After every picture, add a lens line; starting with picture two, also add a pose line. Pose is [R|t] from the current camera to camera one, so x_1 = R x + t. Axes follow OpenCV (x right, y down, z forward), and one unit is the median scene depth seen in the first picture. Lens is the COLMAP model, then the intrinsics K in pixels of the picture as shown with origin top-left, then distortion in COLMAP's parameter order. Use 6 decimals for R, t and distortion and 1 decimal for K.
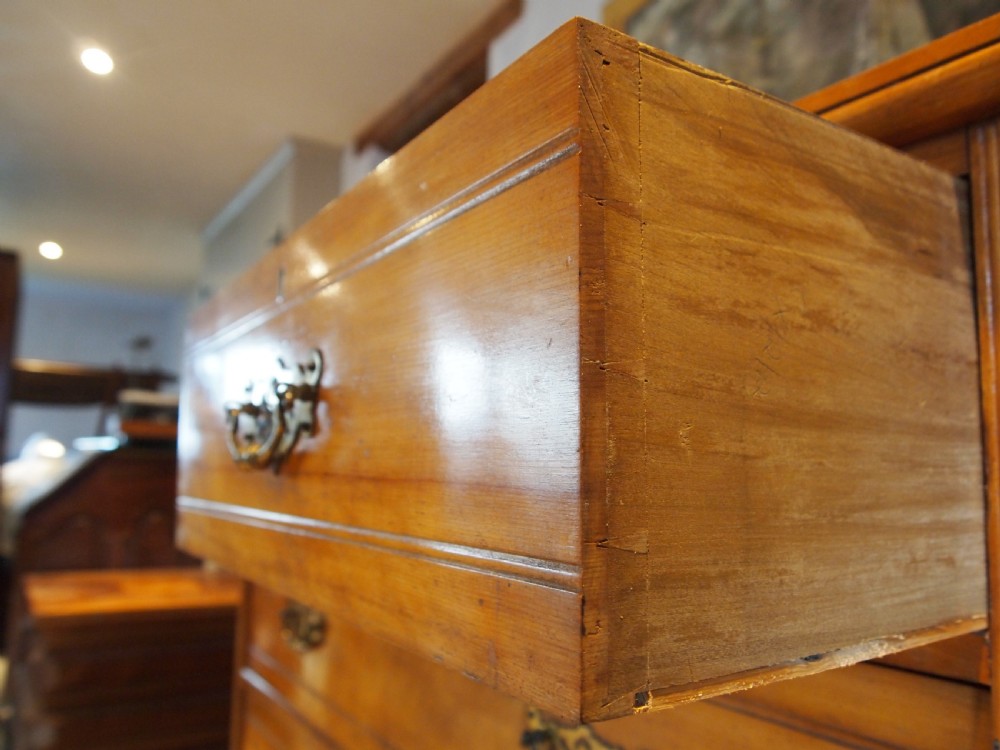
lens RADIAL K [[805.3, 0, 500.0], [0, 805.3, 375.0], [0, 0, 1]] dist [-0.042579, -0.000380]
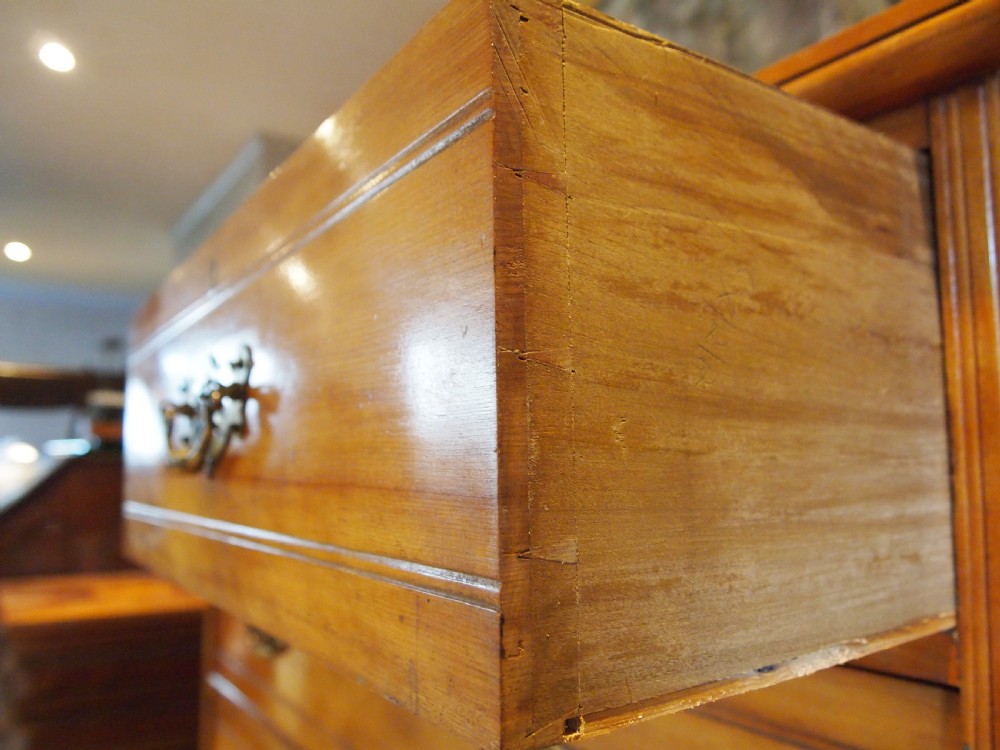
lens RADIAL K [[805.3, 0, 500.0], [0, 805.3, 375.0], [0, 0, 1]] dist [-0.042579, -0.000380]
pose [[0.999440, -0.018970, 0.027580, 0.065683], [0.018784, 0.999799, 0.006975, 0.002994], [-0.027707, -0.006453, 0.999595, 0.089110]]
